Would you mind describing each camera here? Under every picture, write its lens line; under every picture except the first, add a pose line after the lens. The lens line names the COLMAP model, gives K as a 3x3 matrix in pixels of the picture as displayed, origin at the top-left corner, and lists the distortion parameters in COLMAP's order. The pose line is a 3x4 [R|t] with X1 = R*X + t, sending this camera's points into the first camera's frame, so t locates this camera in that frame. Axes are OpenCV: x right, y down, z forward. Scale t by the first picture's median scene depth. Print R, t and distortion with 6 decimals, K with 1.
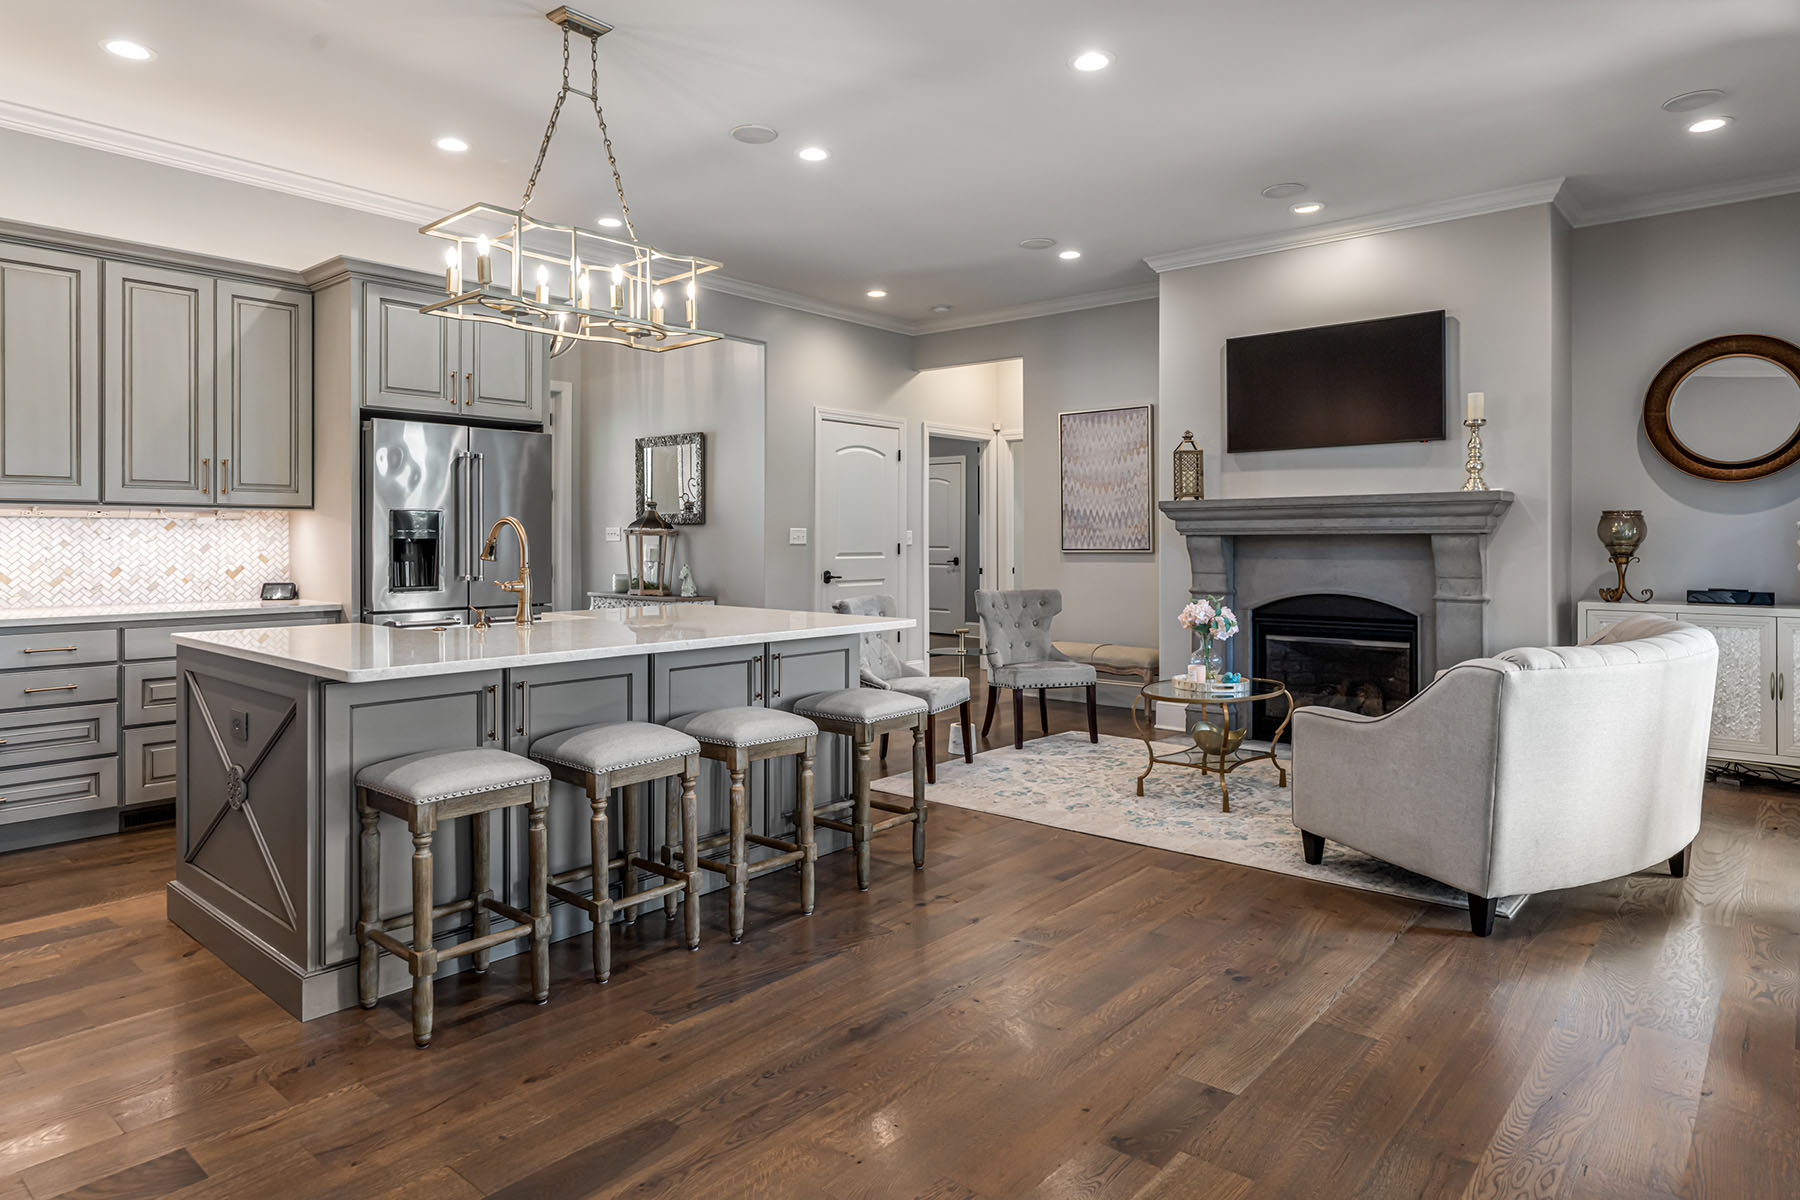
lens RADIAL K [[1038.6, 0, 892.9], [0, 1038.6, 546.1], [0, 0, 1]] dist [-0.005841, 0.001575]
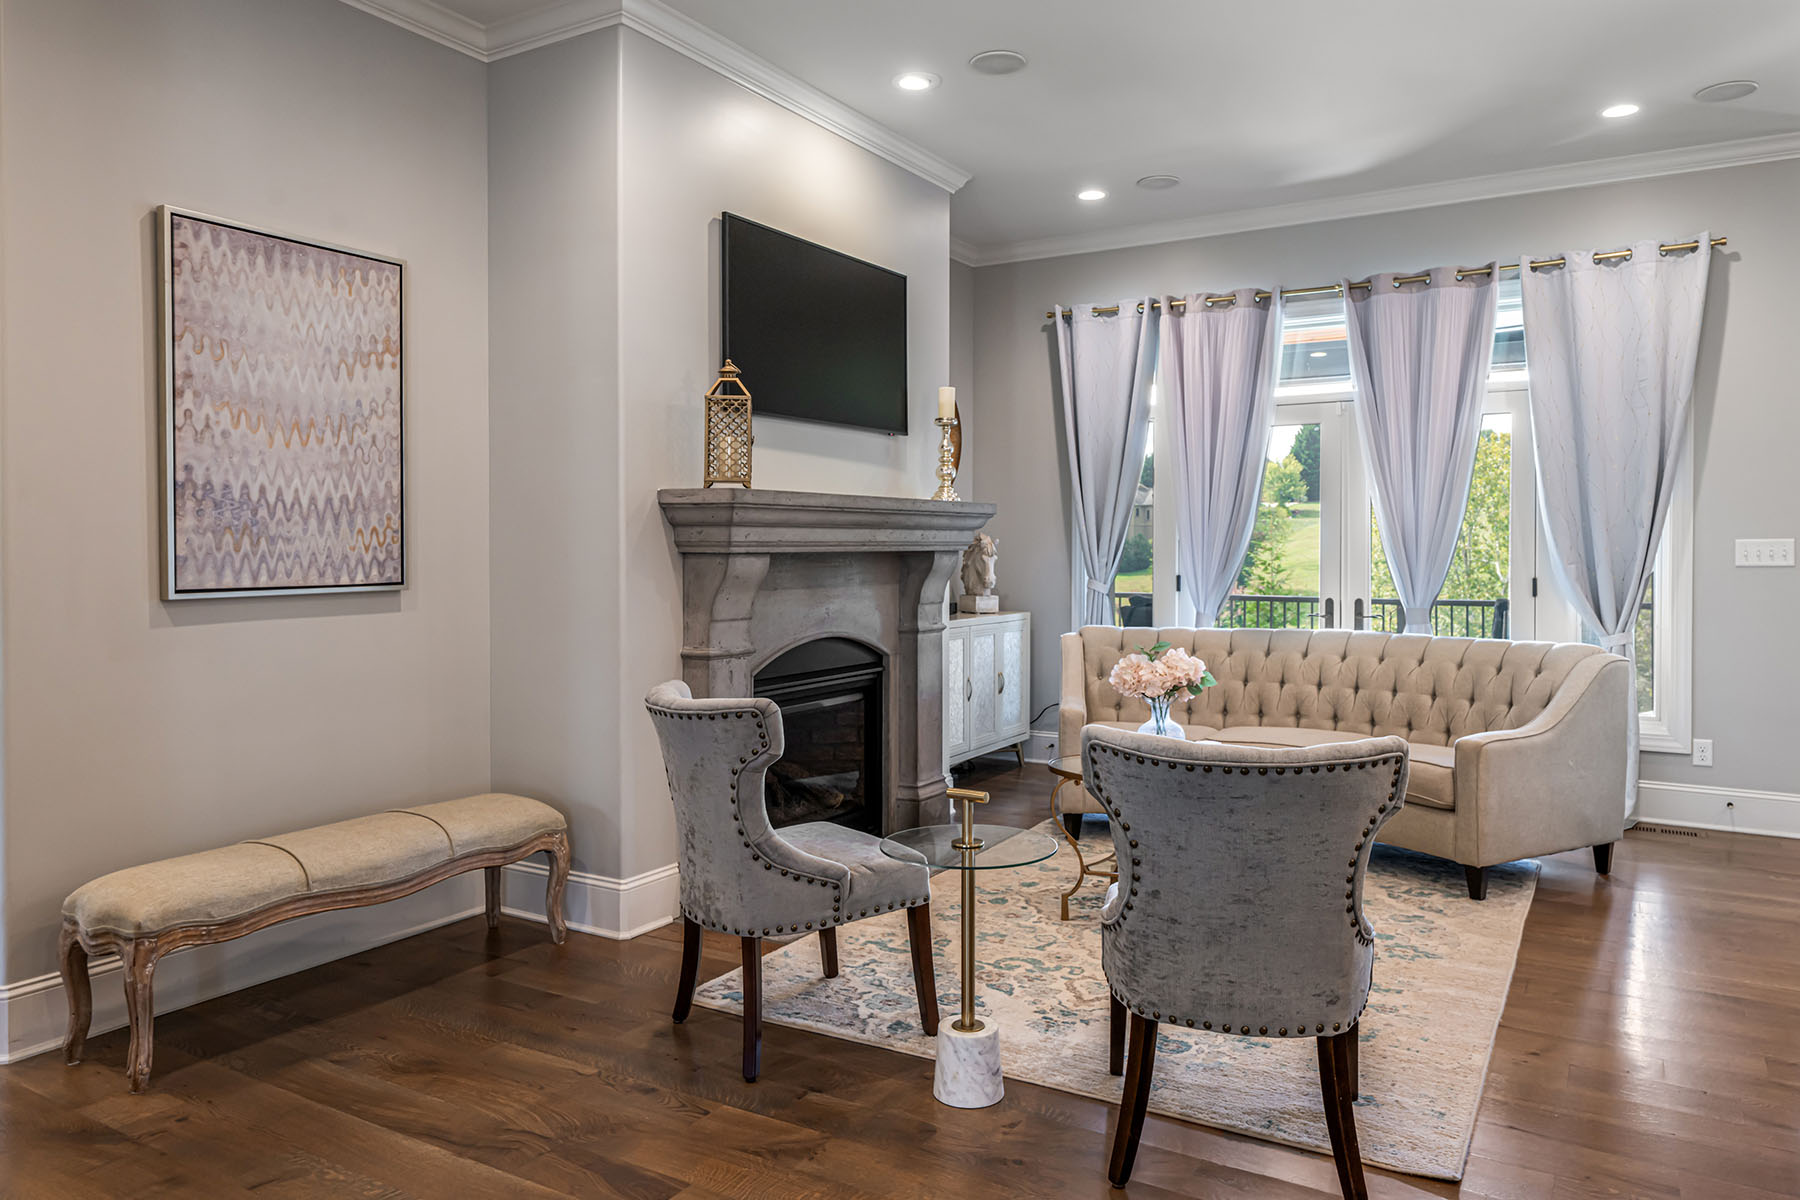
lens RADIAL K [[1233.6, 0, 896.6], [0, 1233.6, 560.8], [0, 0, 1]] dist [0.006721, -0.016981]
pose [[-0.174371, -0.010787, 0.984621, -0.428386], [0.005308, 0.999915, 0.011895, -0.015898], [-0.984666, 0.007300, -0.174299, 1.193510]]
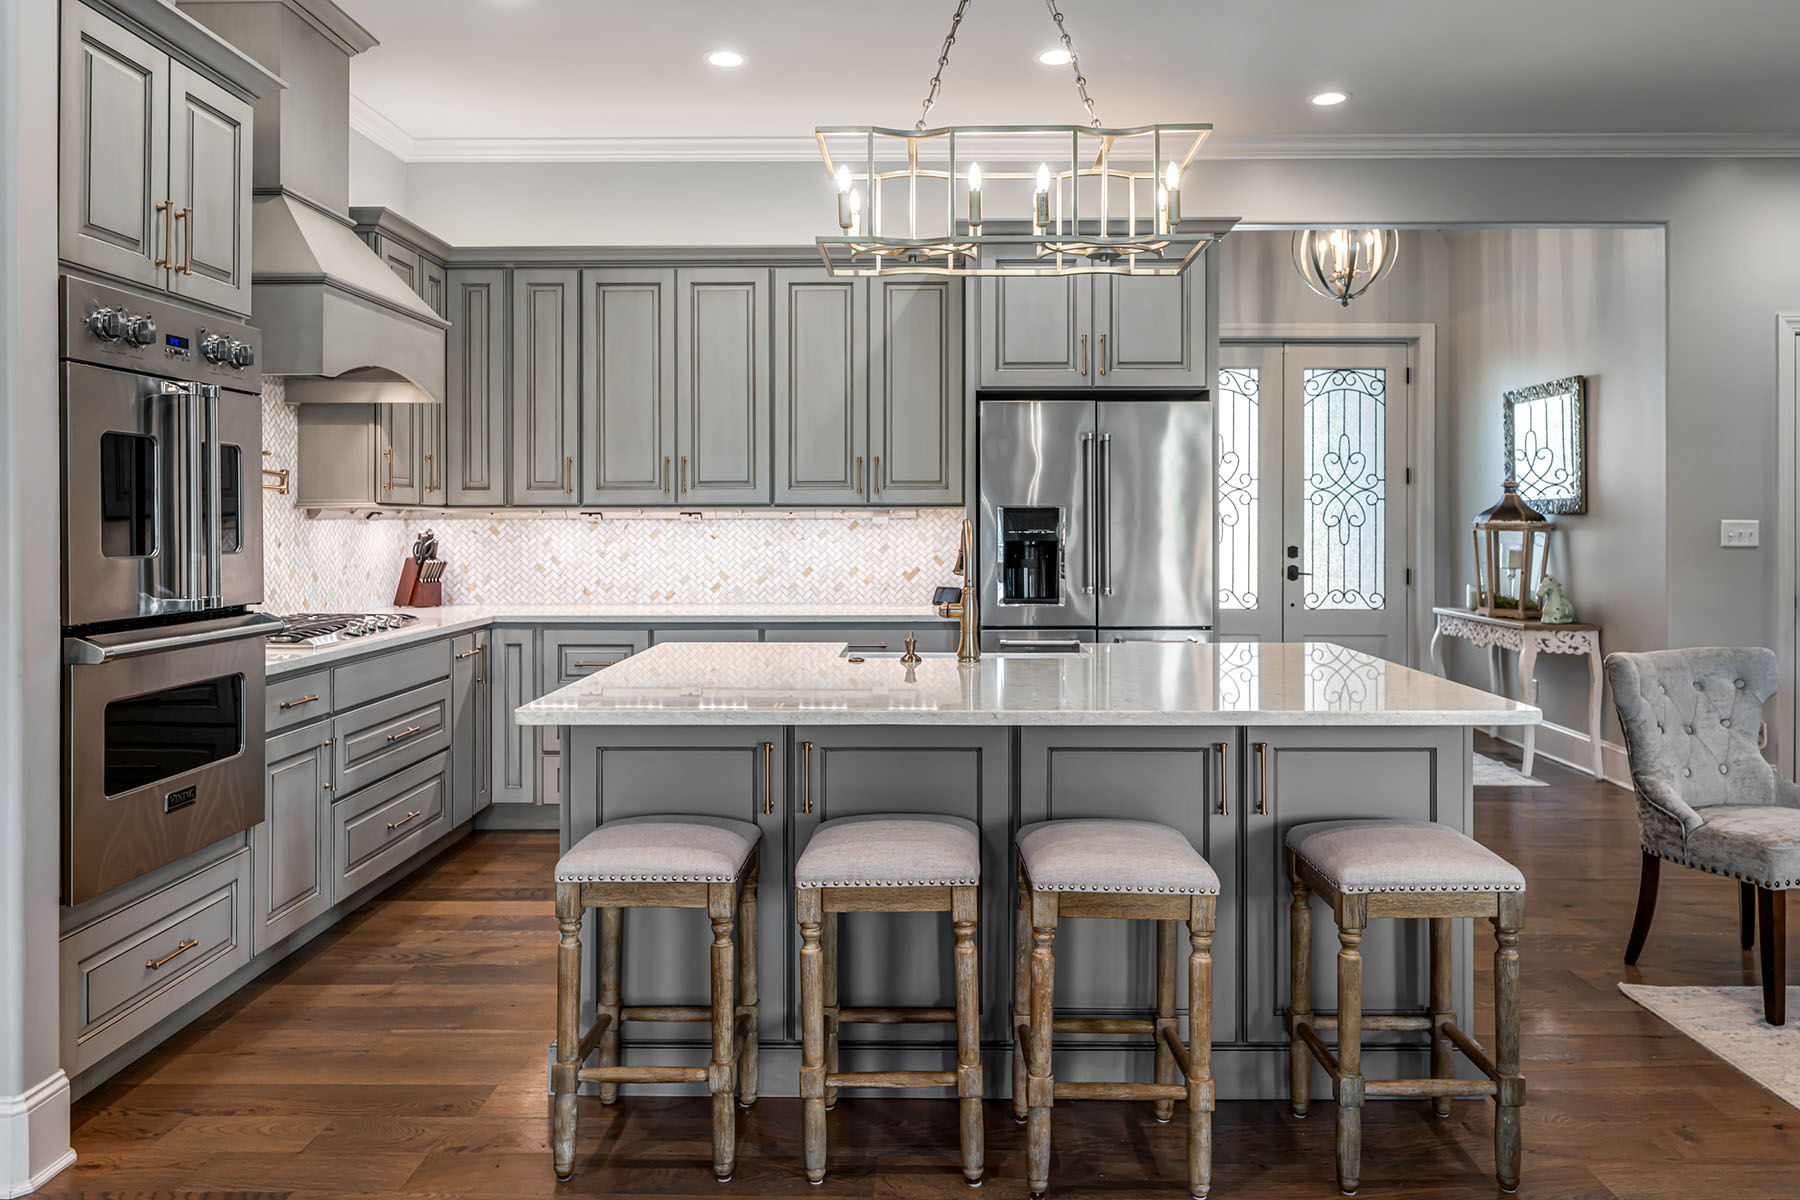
lens RADIAL K [[1233.6, 0, 926.5], [0, 1233.6, 520.2], [0, 0, 1]] dist [0.006721, -0.016981]
pose [[0.645828, -0.003592, -0.763474, 0.215012], [-0.003406, 0.999965, -0.007586, -0.014308], [0.763475, 0.007500, 0.645794, 0.261423]]
